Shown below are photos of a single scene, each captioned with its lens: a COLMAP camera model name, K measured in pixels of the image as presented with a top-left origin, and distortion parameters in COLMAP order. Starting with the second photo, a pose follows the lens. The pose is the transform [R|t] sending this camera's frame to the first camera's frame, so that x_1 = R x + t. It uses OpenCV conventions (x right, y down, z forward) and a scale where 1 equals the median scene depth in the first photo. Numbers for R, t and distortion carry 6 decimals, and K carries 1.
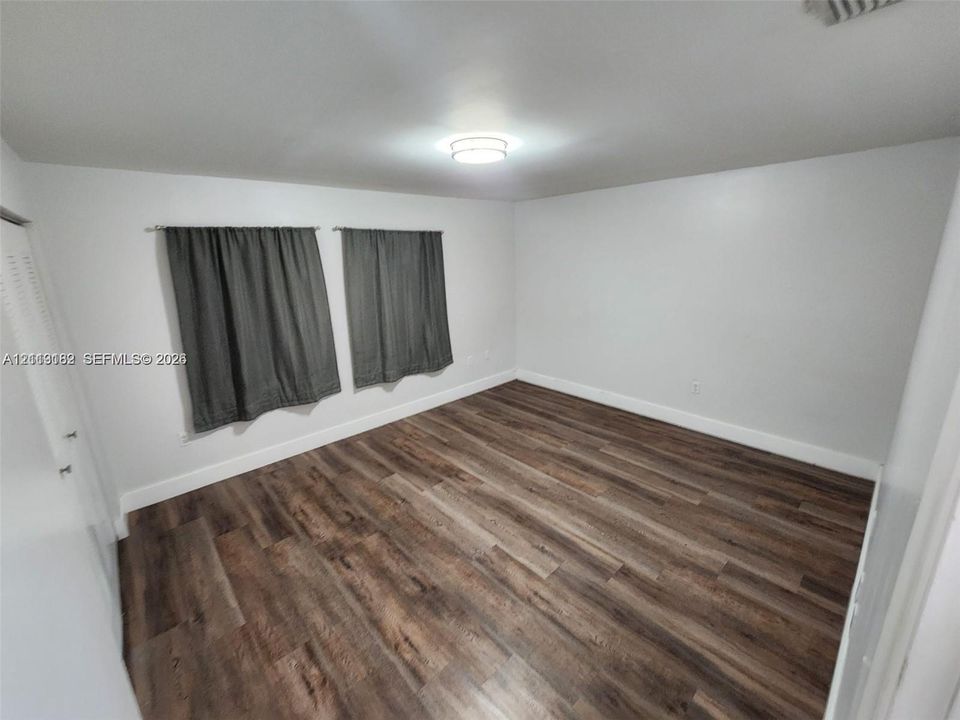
lens RADIAL K [[395.7, 0, 476.6], [0, 395.7, 355.7], [0, 0, 1]] dist [-0.000266, -0.000014]
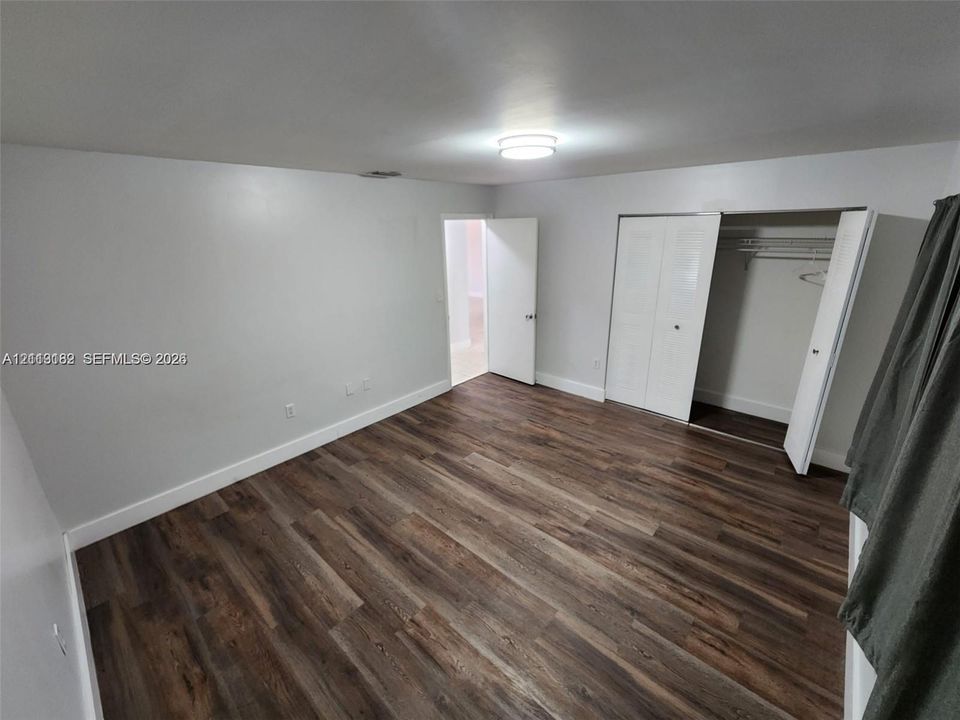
lens RADIAL K [[395.7, 0, 476.6], [0, 395.7, 355.7], [0, 0, 1]] dist [-0.000266, -0.000014]
pose [[-0.994246, 0.076323, -0.075168, 0.189136], [0.022744, 0.836101, 0.548104, -0.481624], [0.104681, 0.543241, -0.833026, 1.591675]]
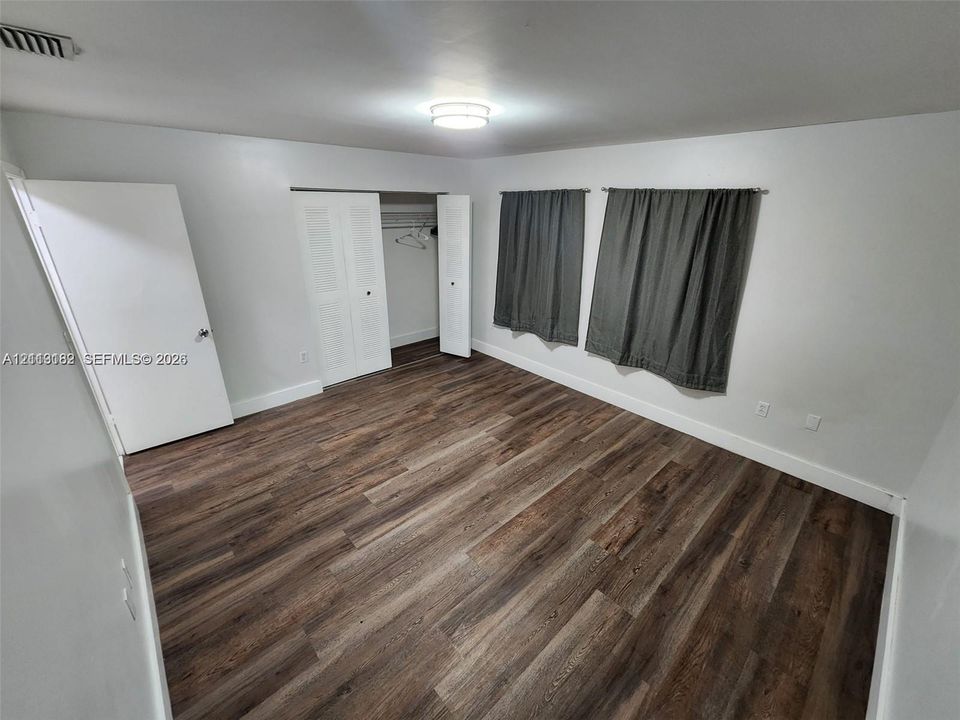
lens RADIAL K [[395.7, 0, 476.6], [0, 395.7, 355.7], [0, 0, 1]] dist [-0.000266, -0.000014]
pose [[-0.002216, 0.390955, -0.920407, 0.859851], [-0.264601, 0.887375, 0.377561, -0.288411], [0.964356, 0.244377, 0.101481, 0.832270]]
